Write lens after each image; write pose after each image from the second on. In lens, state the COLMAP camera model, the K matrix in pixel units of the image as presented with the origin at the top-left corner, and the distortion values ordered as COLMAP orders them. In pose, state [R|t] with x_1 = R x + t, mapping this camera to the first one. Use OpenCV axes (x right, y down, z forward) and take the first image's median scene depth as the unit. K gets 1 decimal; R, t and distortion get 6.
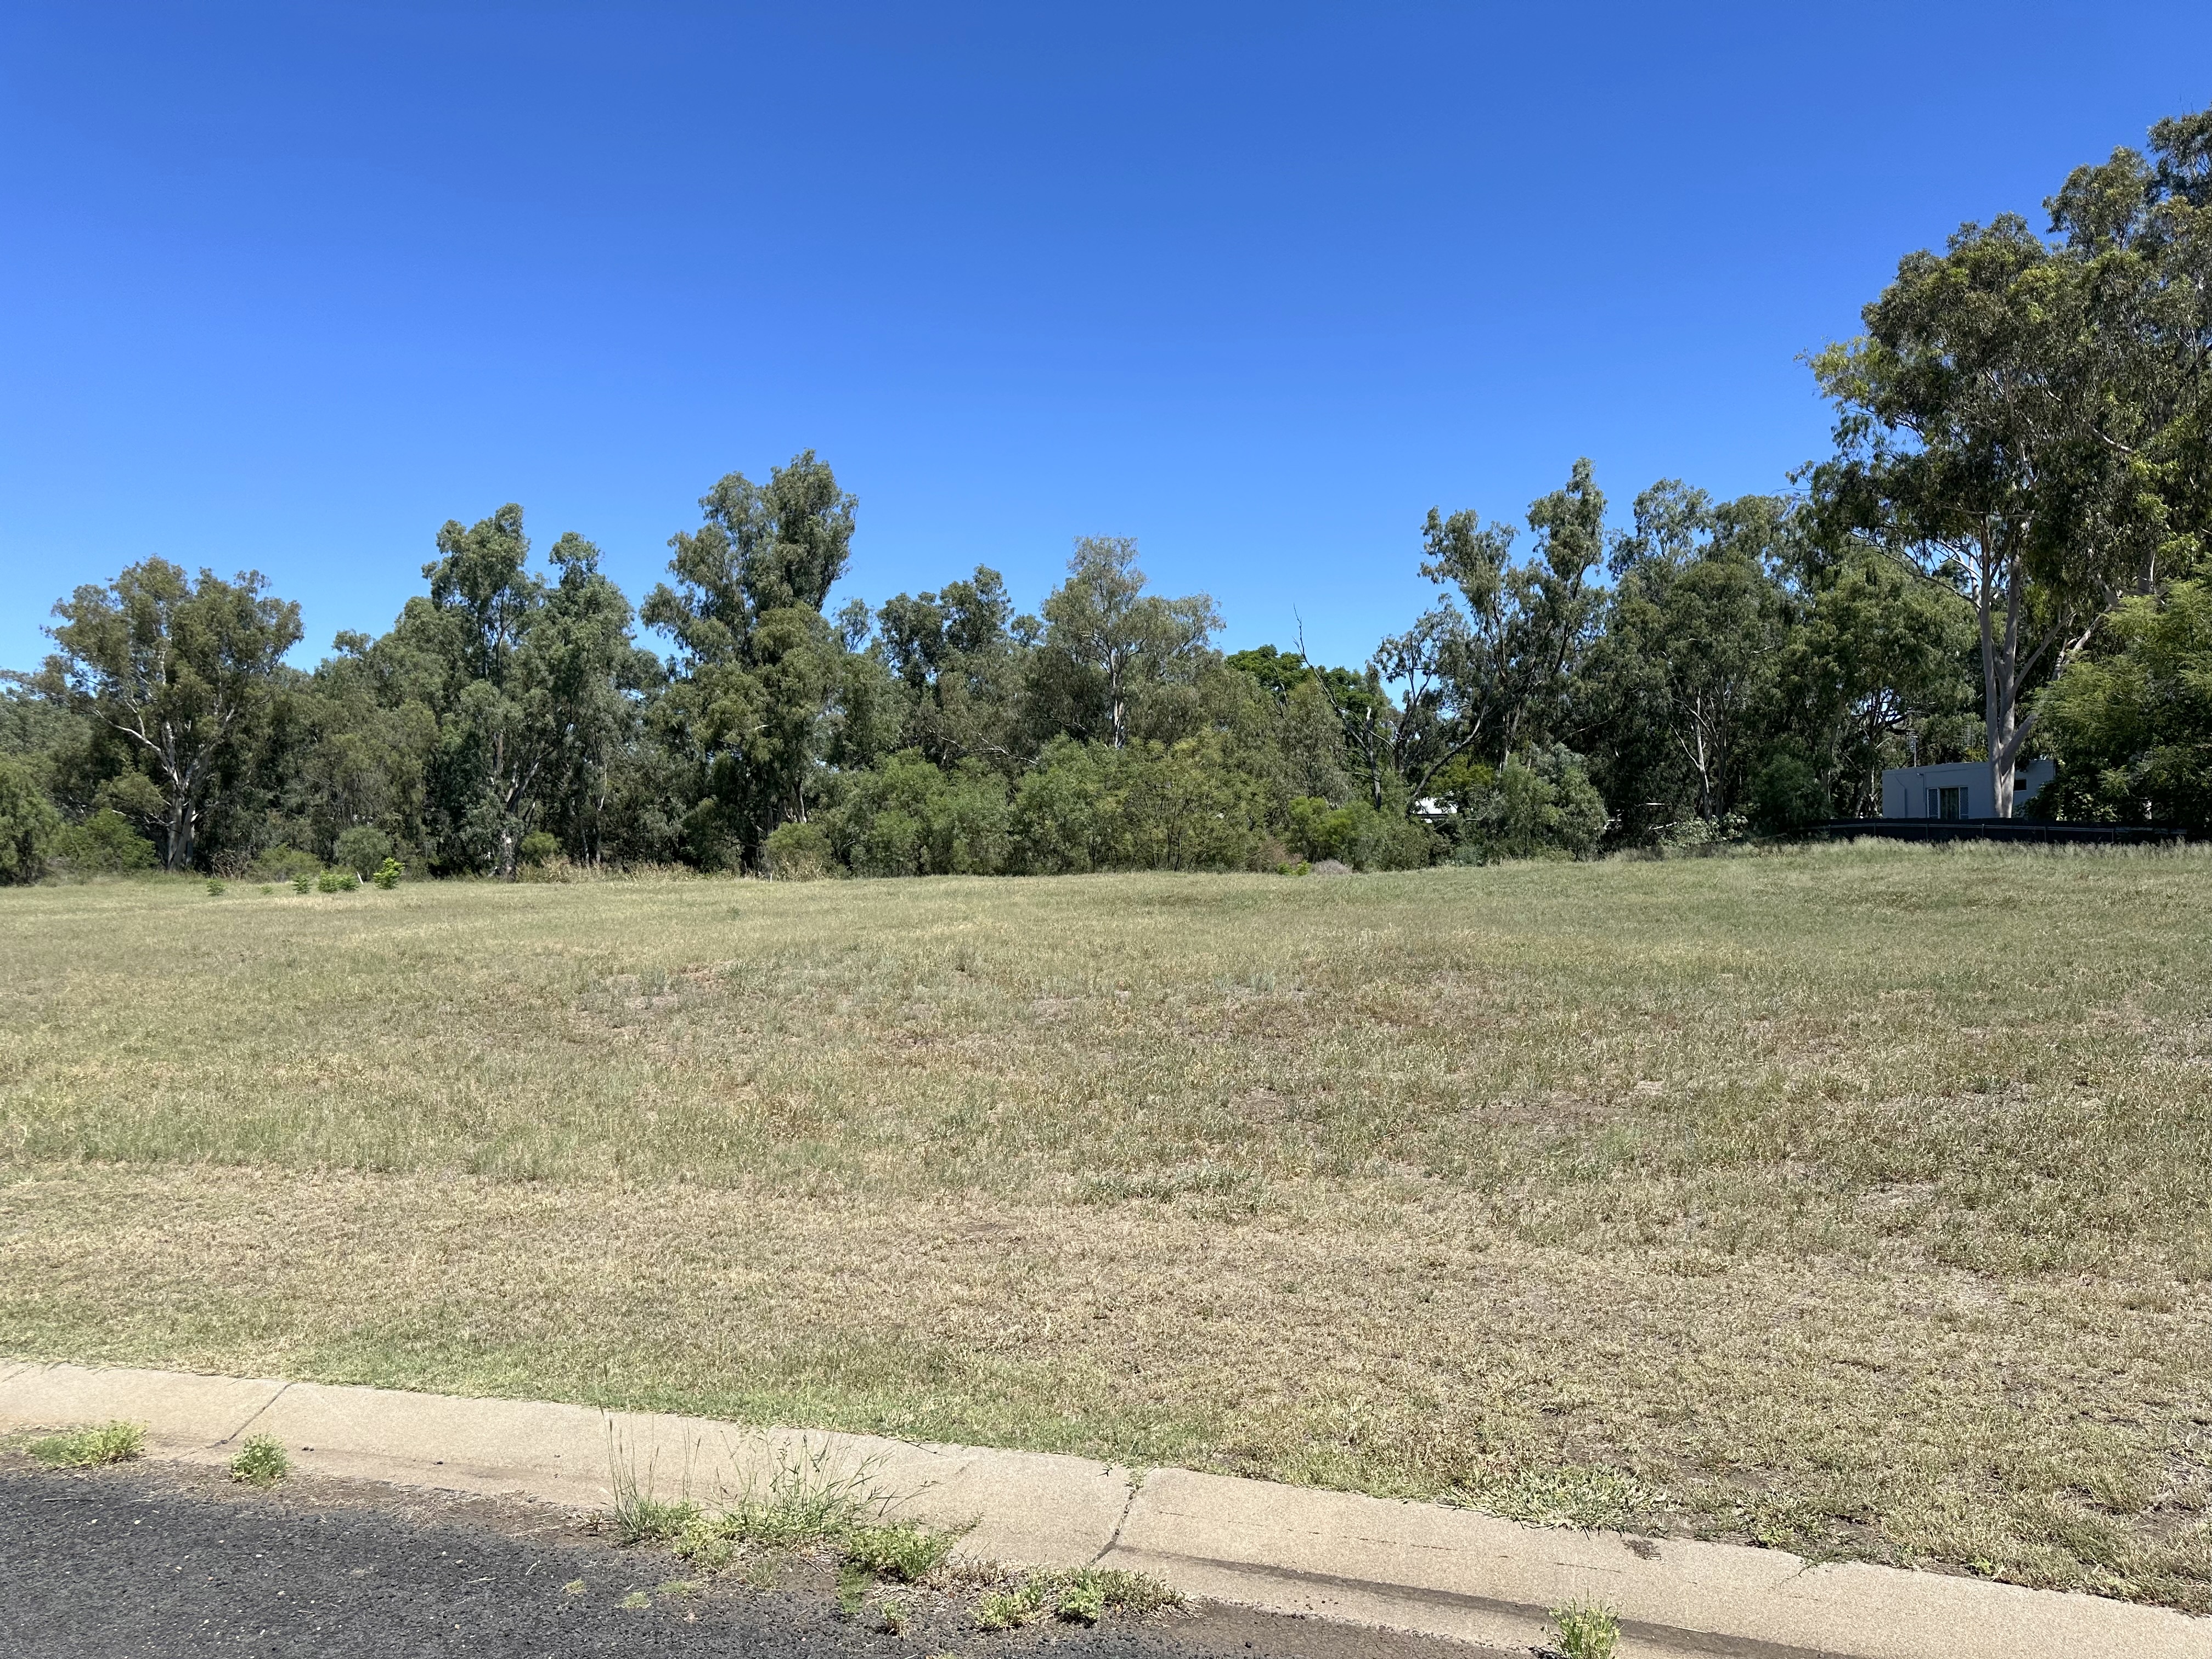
lens RADIAL K [[1501.1, 0, 1102.5], [0, 1501.1, 814.4], [0, 0, 1]] dist [0.174521, -0.274573]
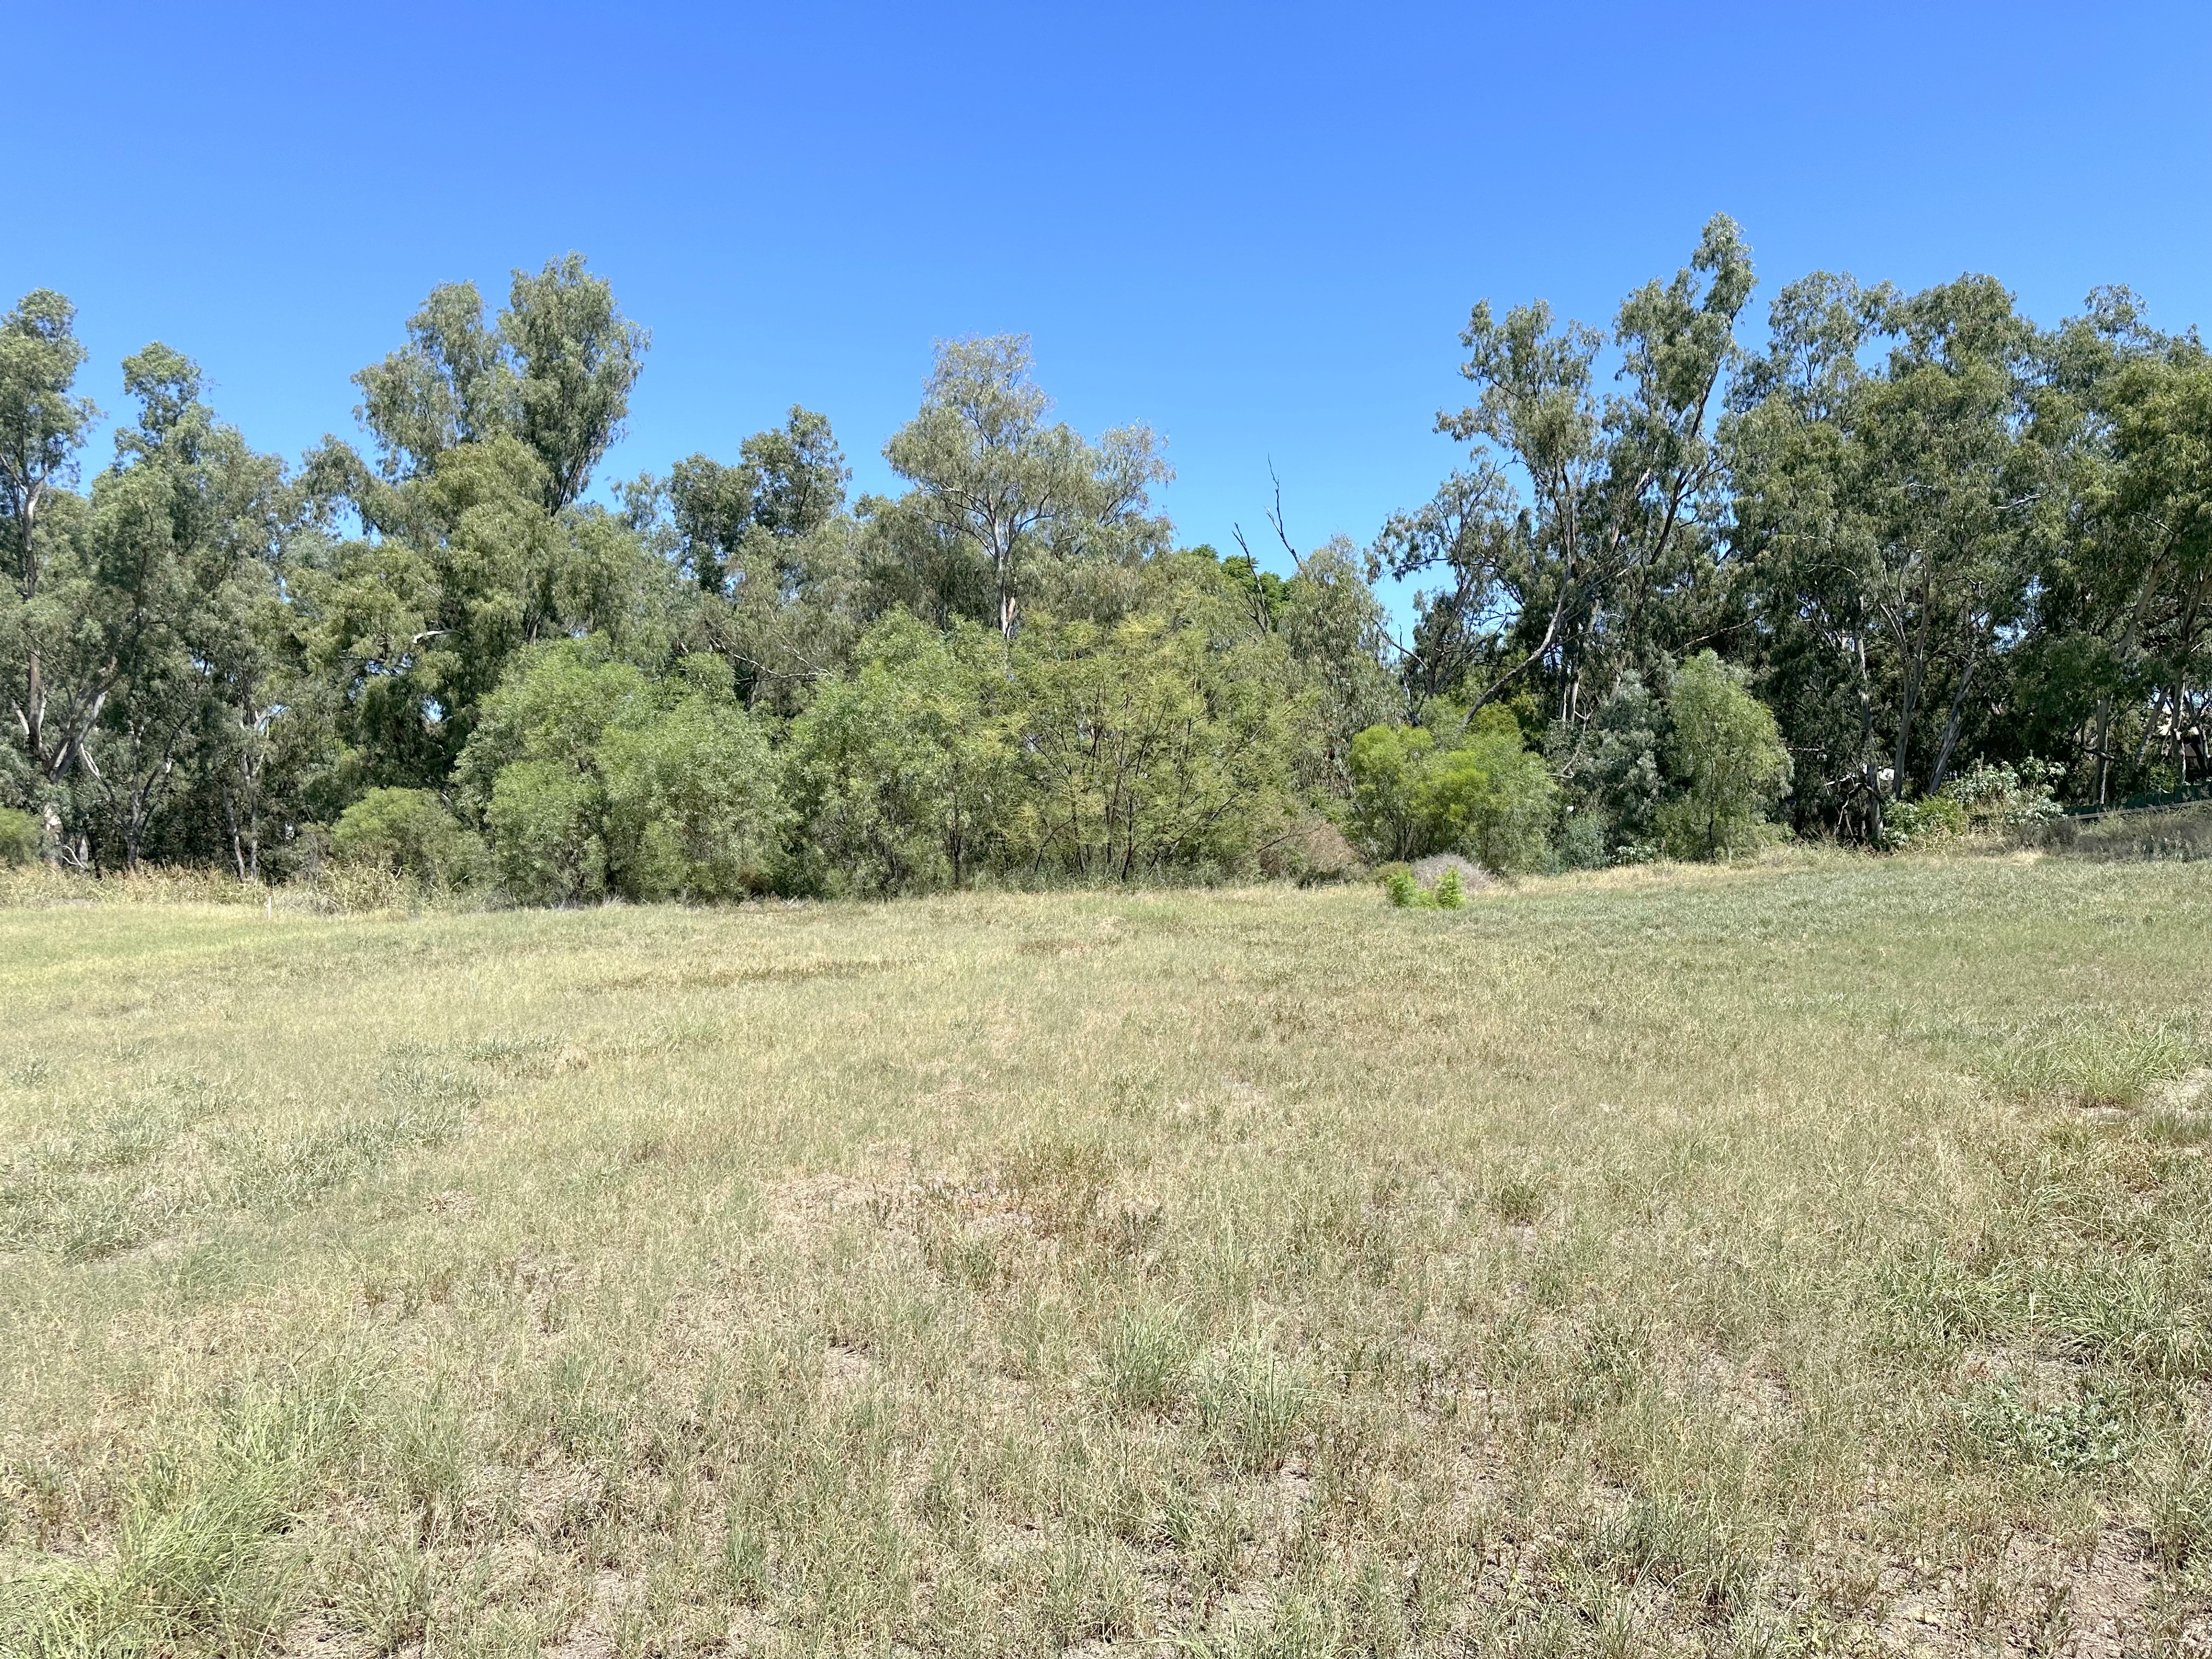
lens RADIAL K [[1564.4, 0, 1008.0], [0, 1564.4, 827.1], [0, 0, 1]] dist [0.188171, -0.000093]
pose [[0.999914, -0.009519, 0.008990, 0.004544], [0.009244, 0.999504, 0.030115, 0.003556], [-0.009272, -0.030029, 0.999506, 0.381936]]
